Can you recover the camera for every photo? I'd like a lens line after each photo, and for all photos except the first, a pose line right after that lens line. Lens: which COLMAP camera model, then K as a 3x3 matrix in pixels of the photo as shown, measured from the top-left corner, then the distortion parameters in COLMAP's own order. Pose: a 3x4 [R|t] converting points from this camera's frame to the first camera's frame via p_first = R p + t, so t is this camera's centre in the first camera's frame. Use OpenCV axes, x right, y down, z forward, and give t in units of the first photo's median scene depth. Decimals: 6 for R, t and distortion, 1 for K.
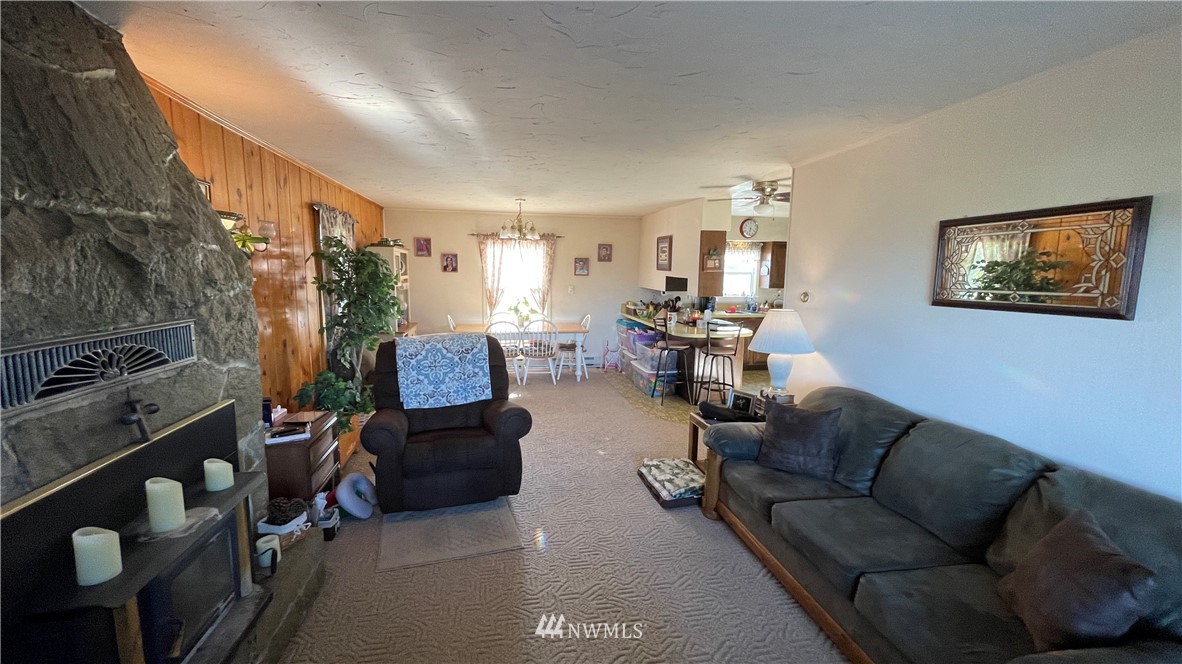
lens RADIAL K [[481.4, 0, 588.6], [0, 481.4, 332.7], [0, 0, 1]] dist [0.003093, 0.001570]
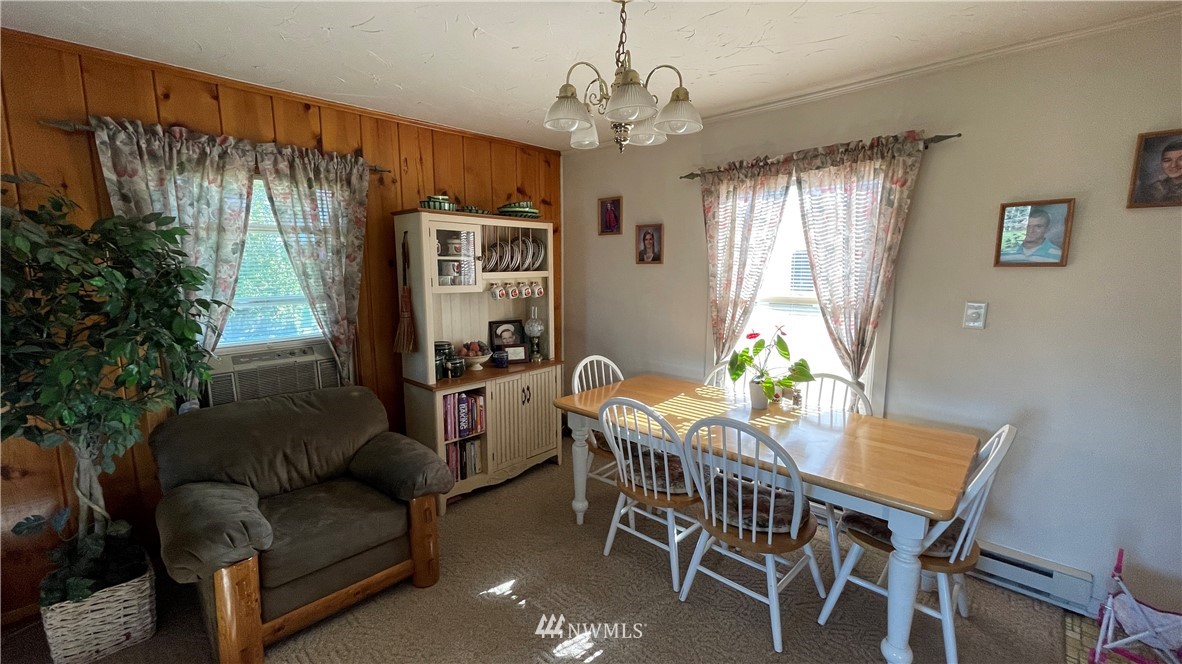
lens RADIAL K [[481.4, 0, 592.7], [0, 481.4, 334.7], [0, 0, 1]] dist [0.003093, 0.001570]
pose [[0.567768, 0.100121, -0.817077, 0.151068], [-0.092198, 0.994065, 0.057742, -0.149525], [0.818009, 0.042549, 0.573629, 1.305053]]
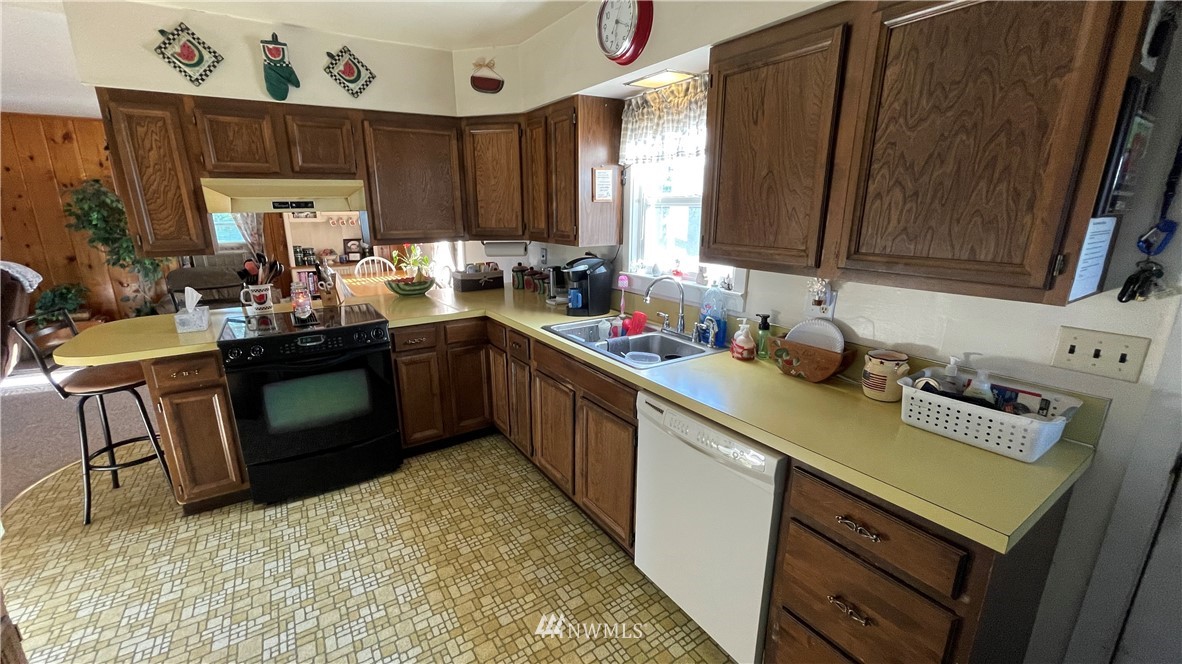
lens RADIAL K [[481.4, 0, 589.3], [0, 481.4, 335.8], [0, 0, 1]] dist [0.003093, 0.001570]
pose [[0.378977, 0.225604, -0.897485, 1.247665], [-0.116500, 0.973744, 0.195580, -0.206541], [0.918044, 0.030436, 0.395310, 1.809026]]
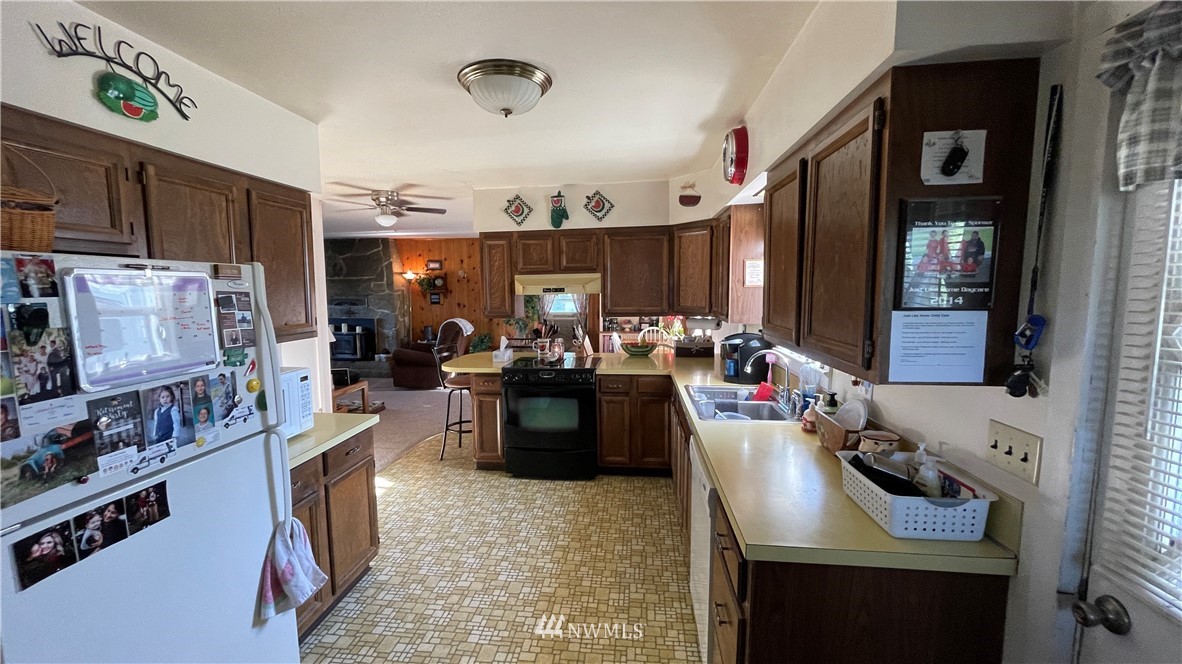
lens RADIAL K [[481.4, 0, 596.5], [0, 481.4, 340.9], [0, 0, 1]] dist [0.003093, 0.001570]
pose [[-0.281133, 0.097654, -0.954687, 1.462417], [-0.122901, 0.982954, 0.136737, -0.252787], [0.951767, 0.155773, -0.264339, 2.087687]]
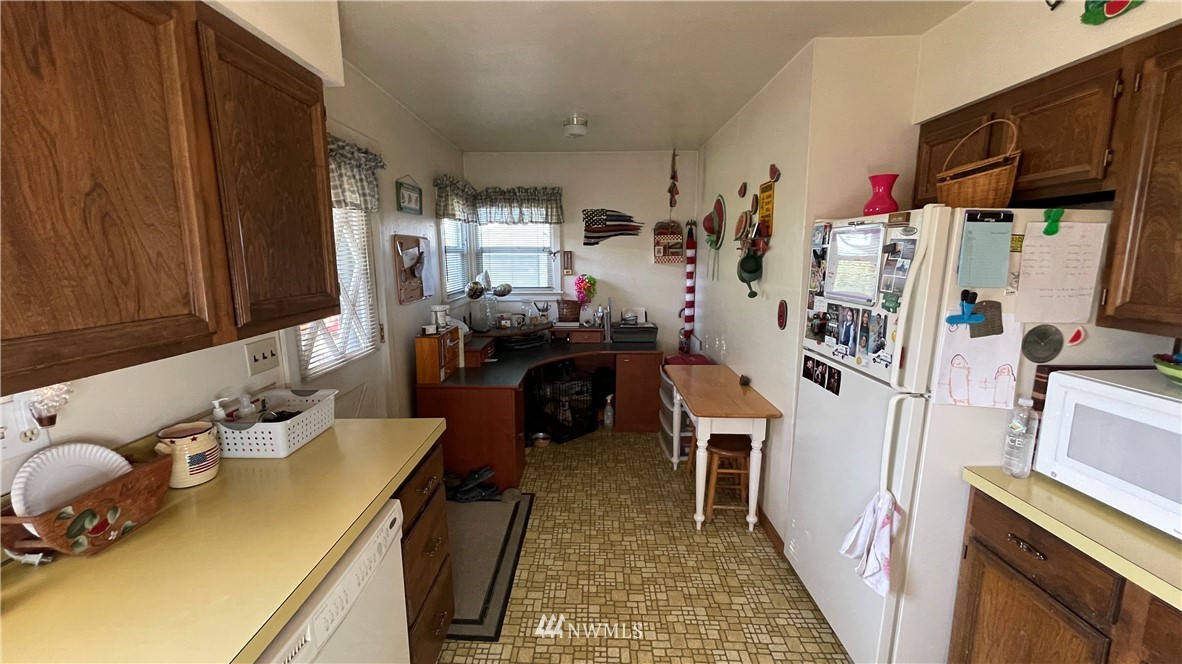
lens RADIAL K [[481.4, 0, 582.0], [0, 481.4, 334.8], [0, 0, 1]] dist [0.003093, 0.001570]
pose [[0.221302, -0.172827, 0.959769, 0.688426], [0.135755, 0.980048, 0.145177, -0.216911], [-0.965710, 0.098165, 0.240349, 1.854526]]
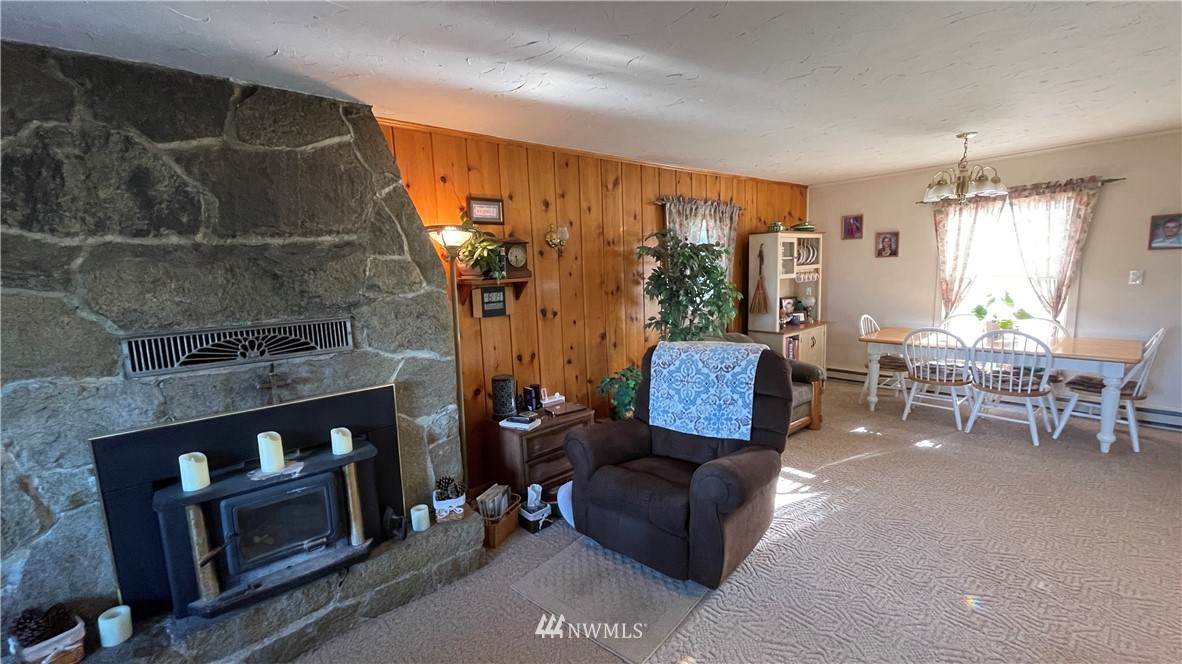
lens RADIAL K [[481.4, 0, 588.1], [0, 481.4, 334.3], [0, 0, 1]] dist [0.003093, 0.001570]
pose [[0.484421, 0.087113, -0.870487, 0.287434], [-0.062469, 0.995934, 0.064904, -0.049906], [0.872602, 0.022938, 0.487894, 0.443536]]
